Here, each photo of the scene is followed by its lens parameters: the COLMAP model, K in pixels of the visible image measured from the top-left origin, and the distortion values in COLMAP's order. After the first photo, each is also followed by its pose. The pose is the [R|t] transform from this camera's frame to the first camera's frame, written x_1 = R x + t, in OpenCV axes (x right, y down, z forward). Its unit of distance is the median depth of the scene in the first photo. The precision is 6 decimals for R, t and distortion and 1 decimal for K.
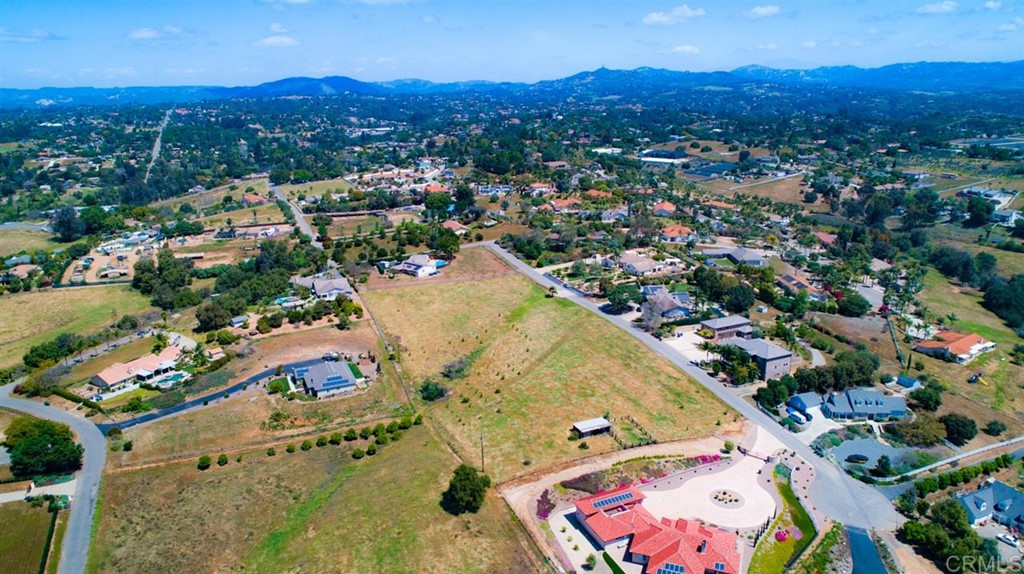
lens RADIAL K [[683.1, 0, 515.1], [0, 683.1, 289.3], [0, 0, 1]] dist [-0.021019, 0.009914]
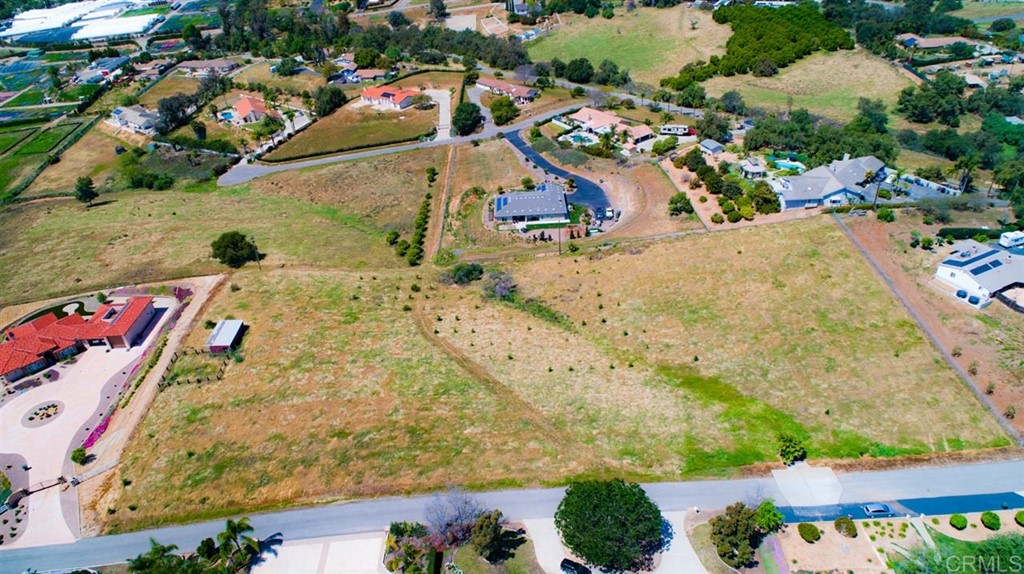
lens RADIAL K [[683.1, 0, 513.5], [0, 683.1, 289.9], [0, 0, 1]] dist [-0.021019, 0.009914]
pose [[-0.397518, 0.538295, -0.743114, 0.330500], [-0.199721, 0.739677, 0.642643, -0.258863], [0.895595, 0.403877, -0.186526, 0.856899]]
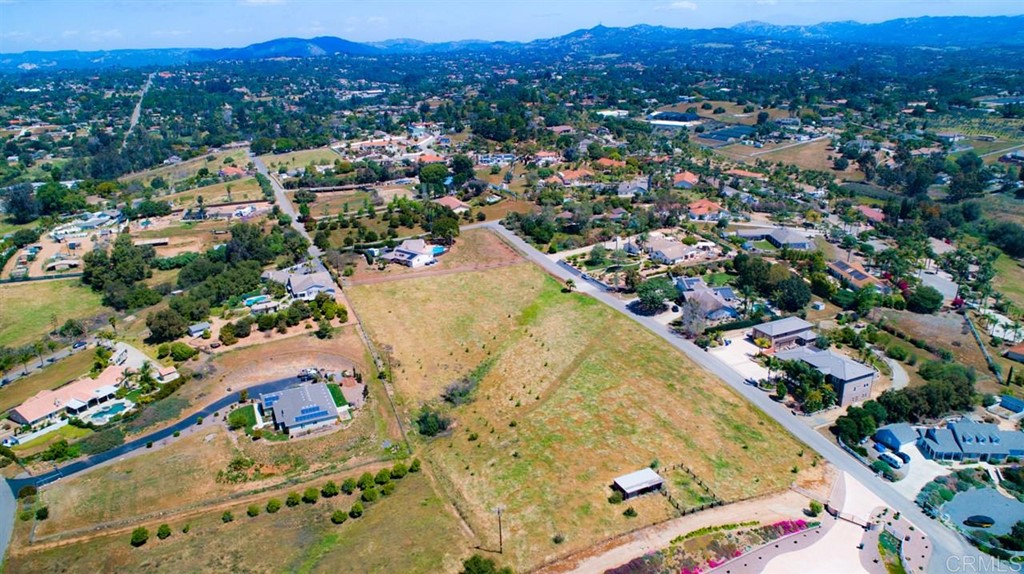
lens RADIAL K [[683.1, 0, 514.6], [0, 683.1, 290.8], [0, 0, 1]] dist [-0.021019, 0.009914]
pose [[0.999938, -0.010476, 0.003832, -0.017399], [0.010244, 0.998367, 0.056199, -0.036946], [-0.004415, -0.056157, 0.998412, 0.141148]]
